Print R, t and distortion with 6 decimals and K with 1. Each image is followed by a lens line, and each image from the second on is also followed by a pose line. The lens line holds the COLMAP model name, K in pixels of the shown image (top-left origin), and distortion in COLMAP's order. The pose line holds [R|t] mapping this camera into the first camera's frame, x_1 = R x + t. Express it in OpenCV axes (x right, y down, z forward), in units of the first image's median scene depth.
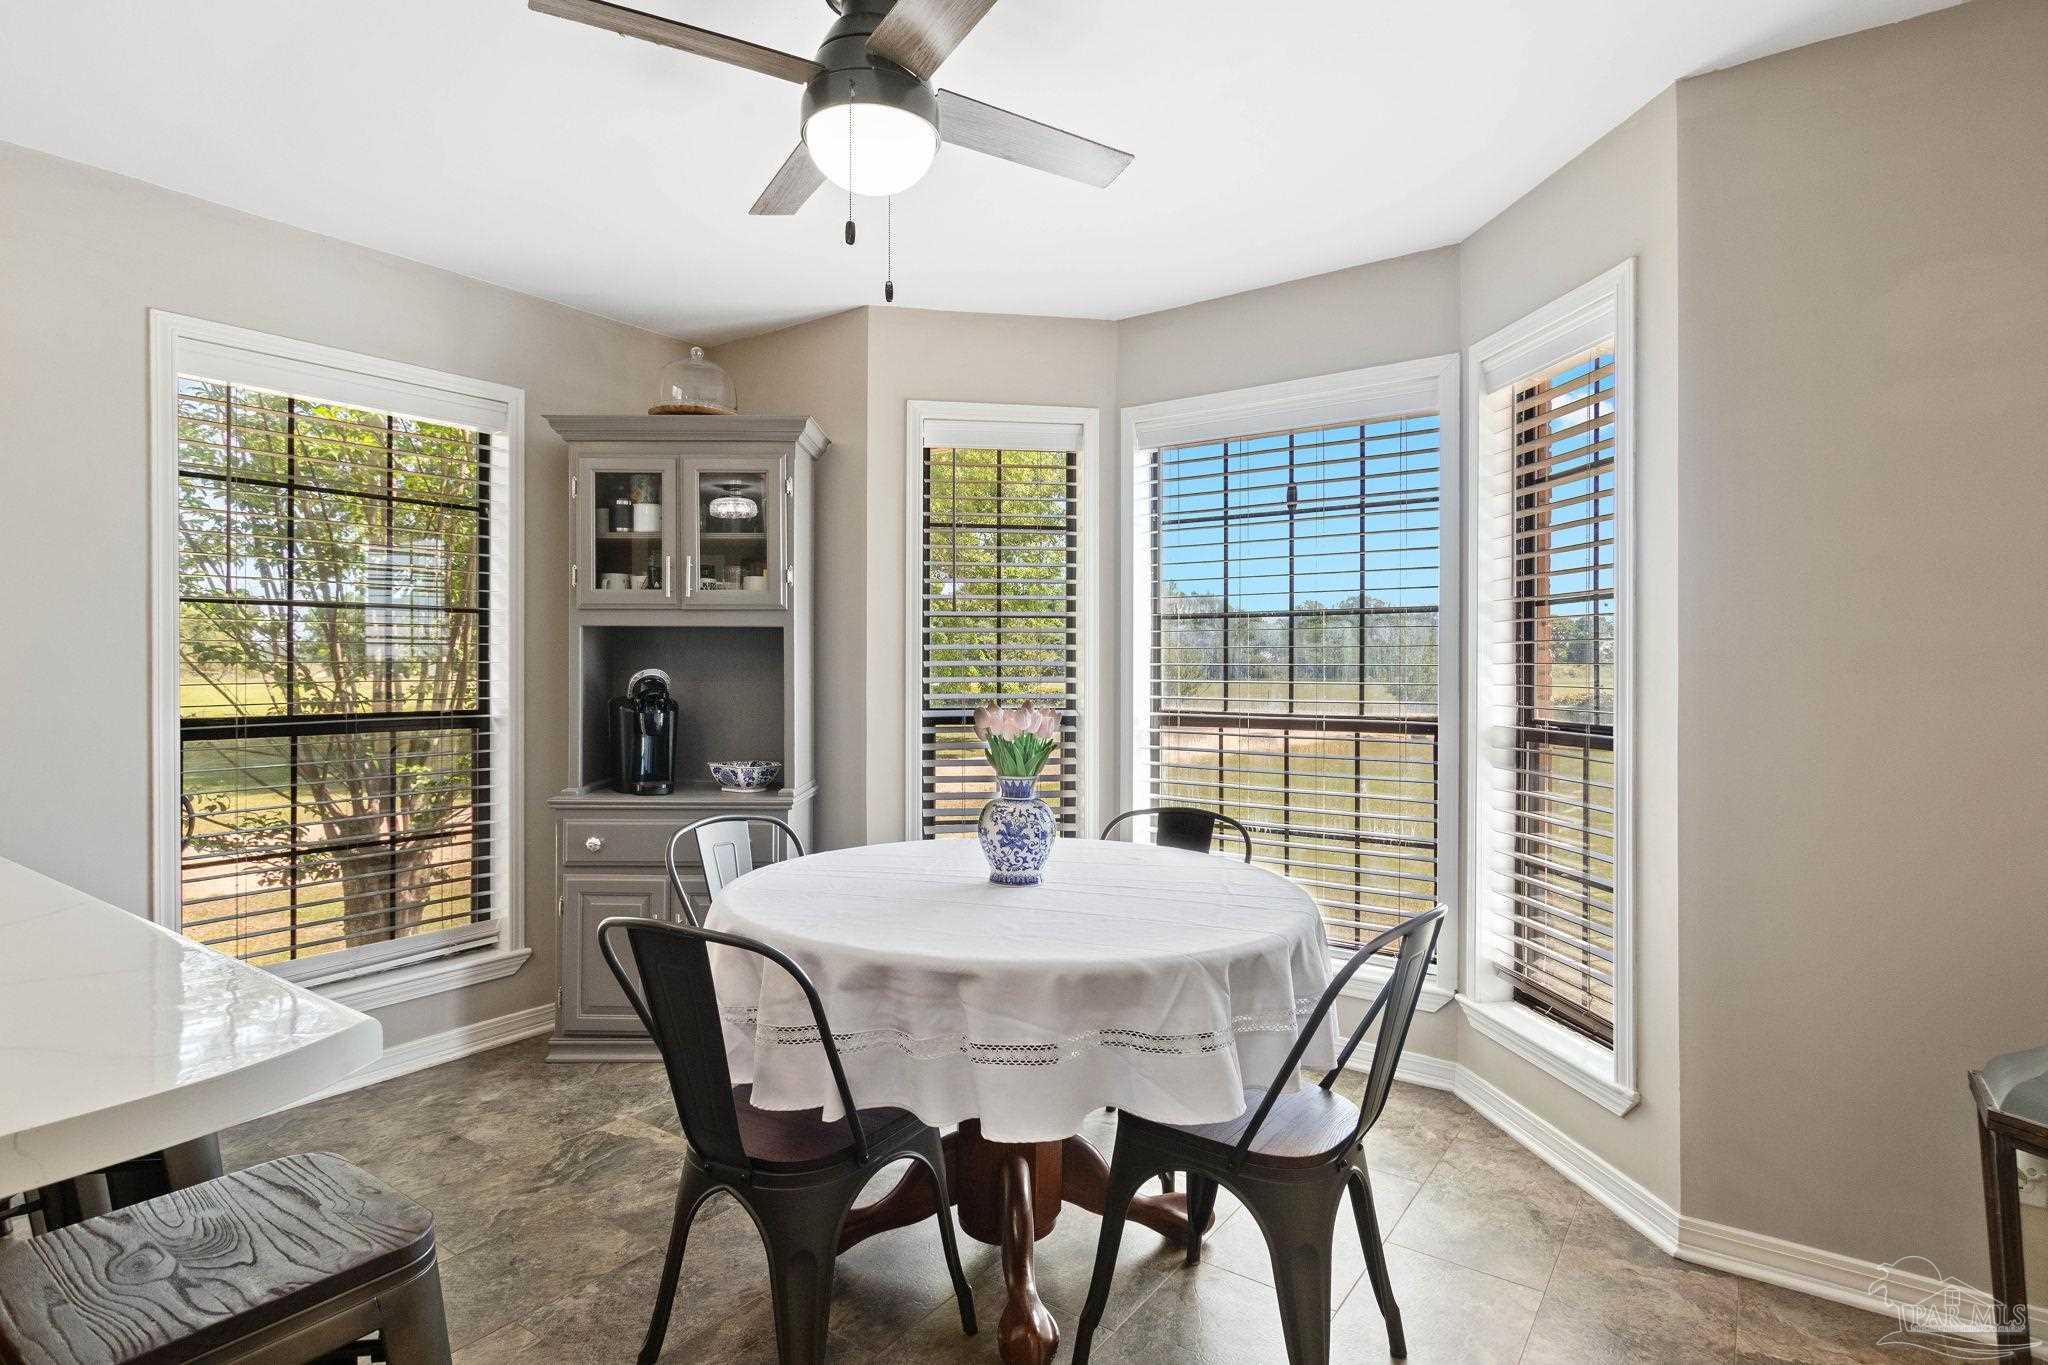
lens RADIAL K [[1053.5, 0, 1018.6], [0, 1053.5, 672.0], [0, 0, 1]] dist [0.000120, -0.000366]
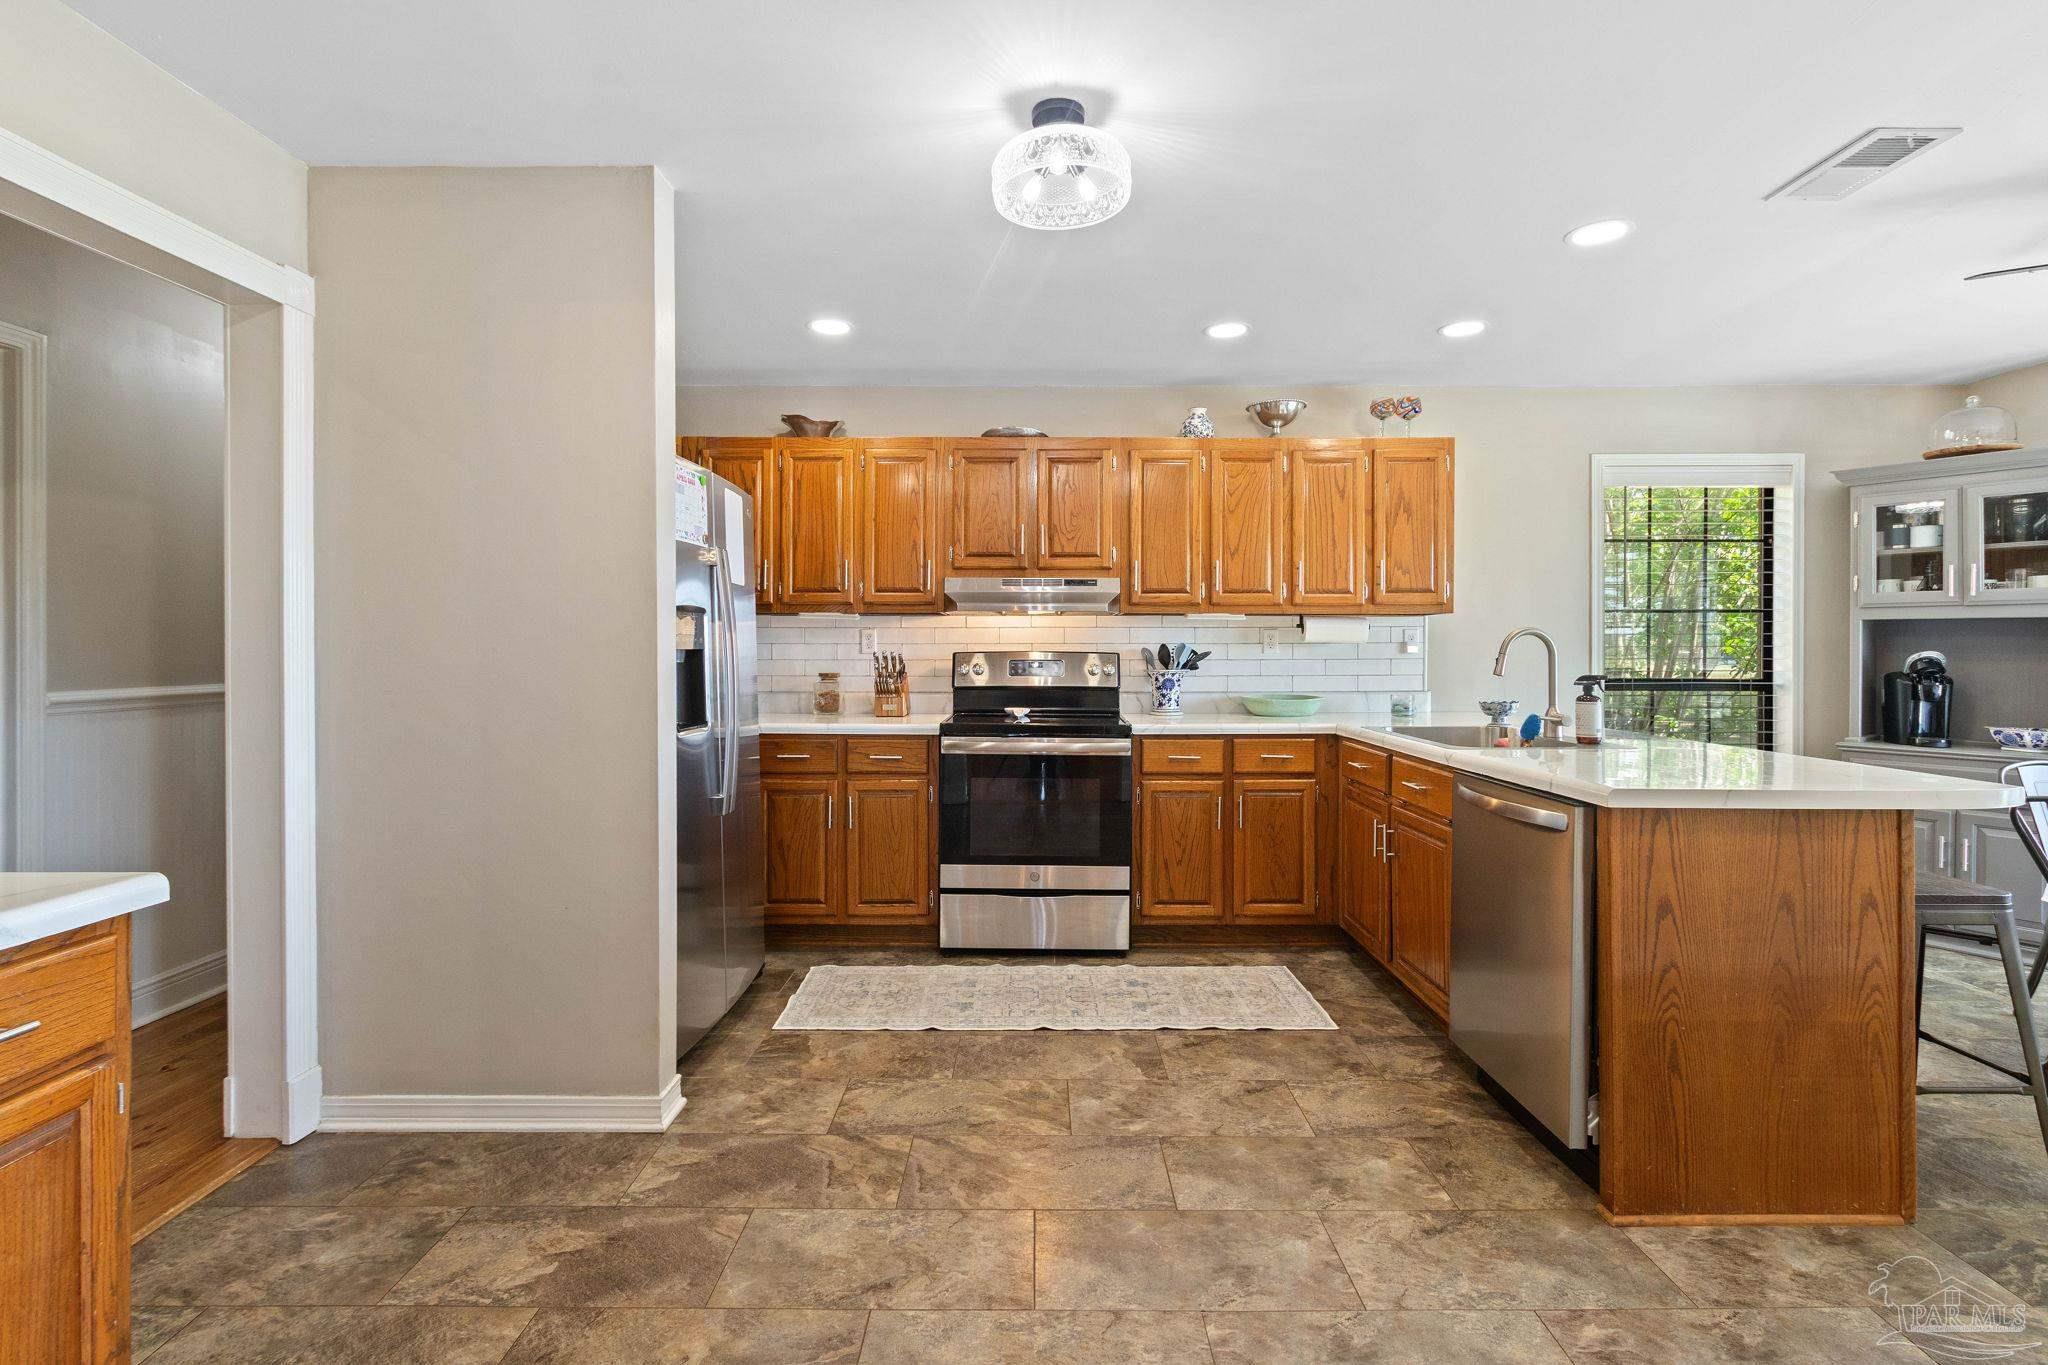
lens RADIAL K [[948.0, 0, 1026.7], [0, 948.0, 652.3], [0, 0, 1]] dist [0.003405, -0.000297]
pose [[0.583129, 0.004205, -0.812369, -0.042633], [-0.005204, 0.999985, 0.001440, 0.002470], [0.812363, 0.003388, 0.583142, -0.595732]]
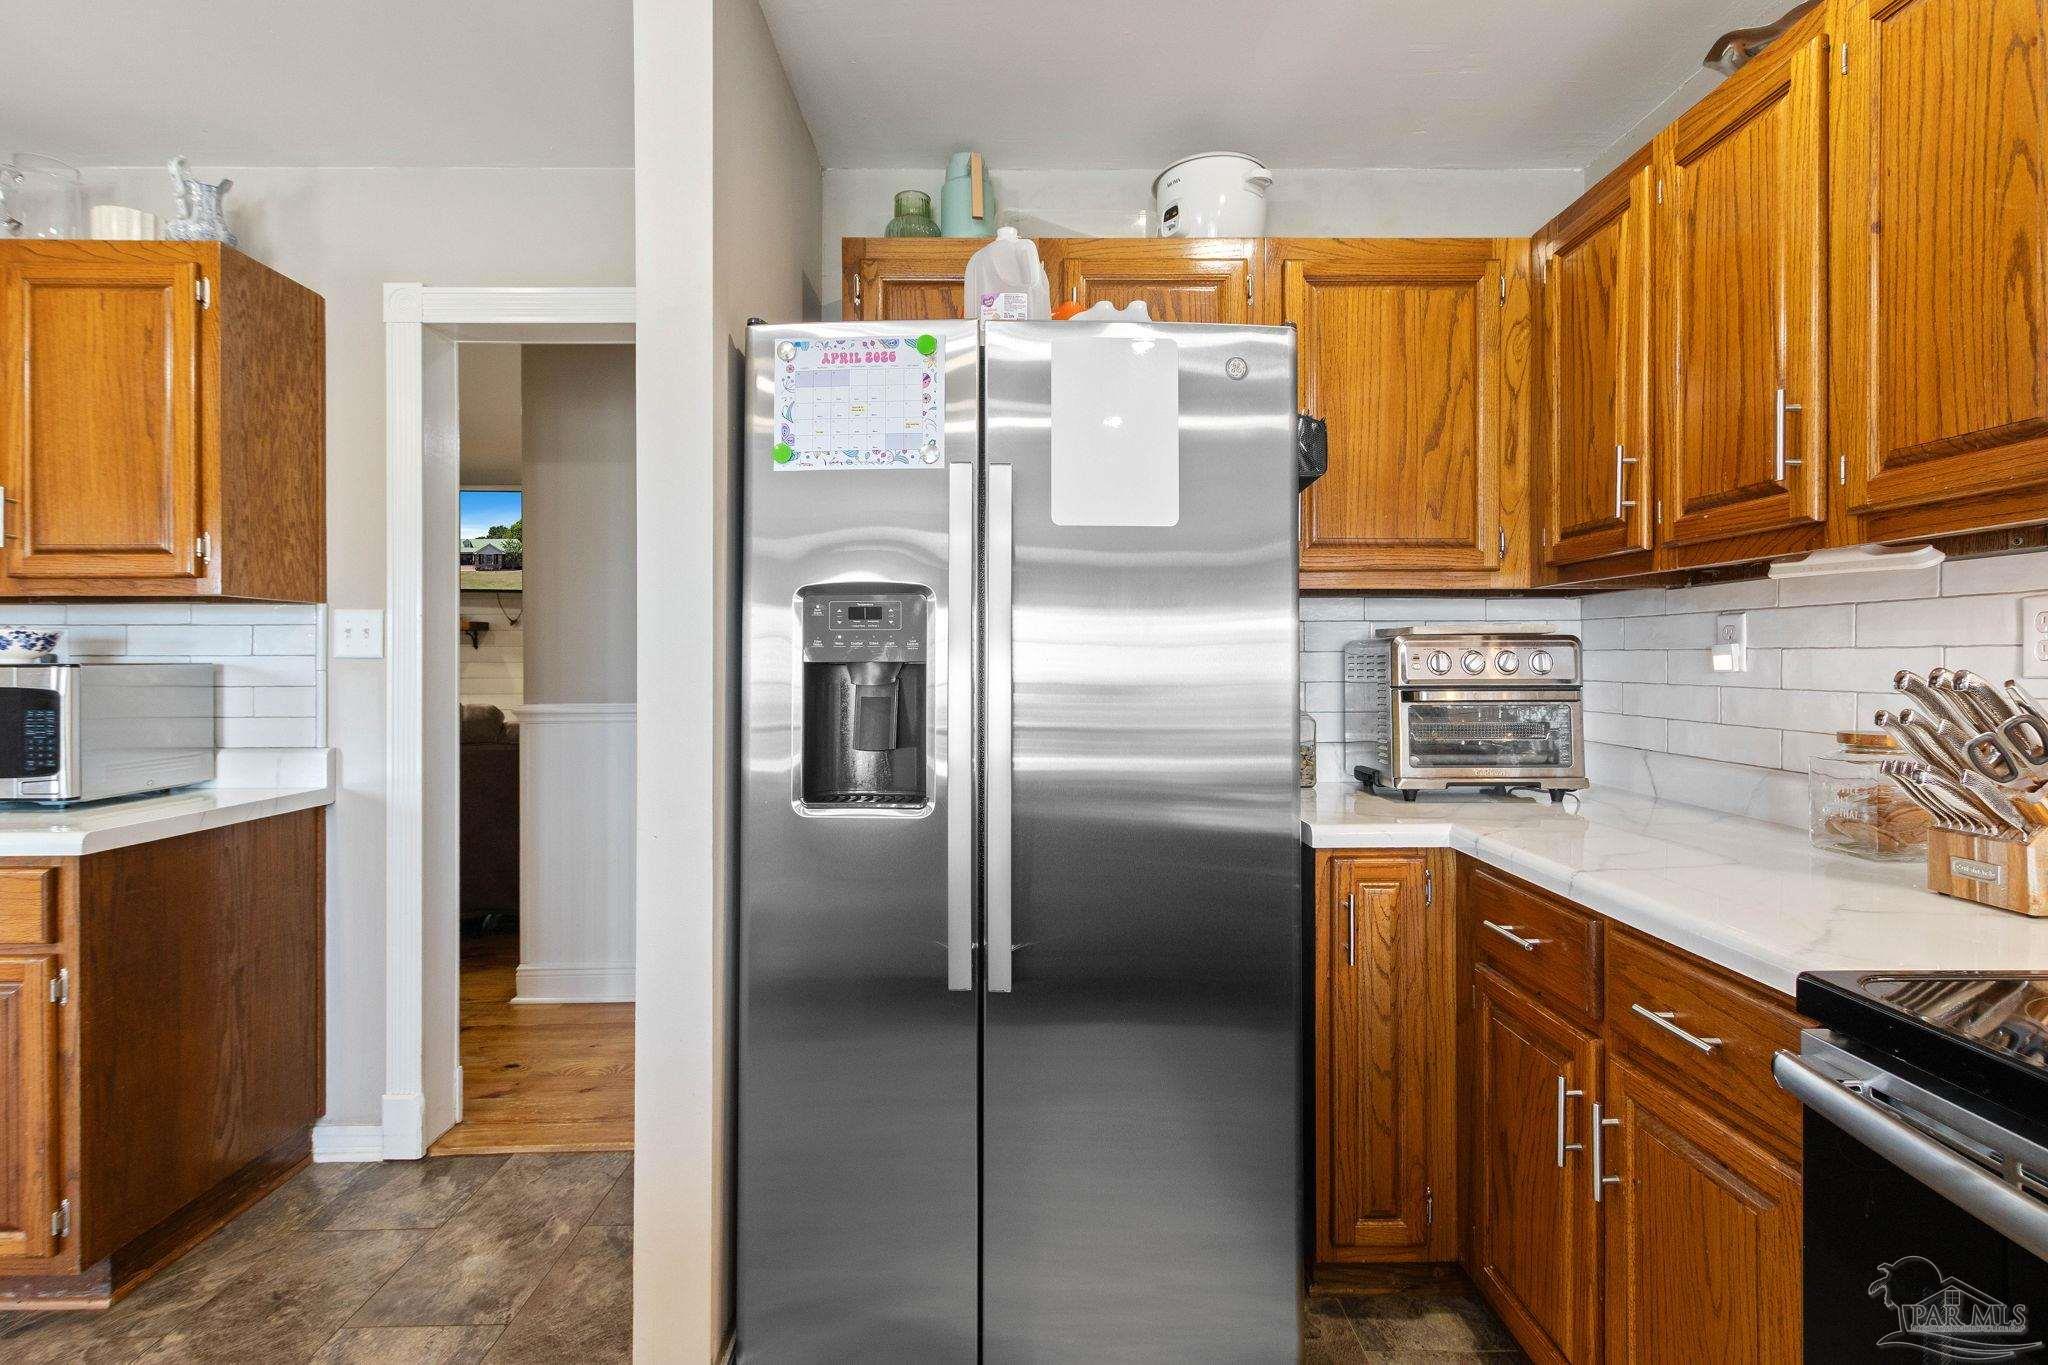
lens RADIAL K [[944.8, 0, 1024.3], [0, 944.8, 663.6], [0, 0, 1]] dist [0.004963, 0.000218]
pose [[-0.801865, 0.001592, -0.597504, -0.663821], [-0.003387, 0.999968, 0.007211, -0.000025], [0.597496, 0.007806, -0.801834, 0.047783]]
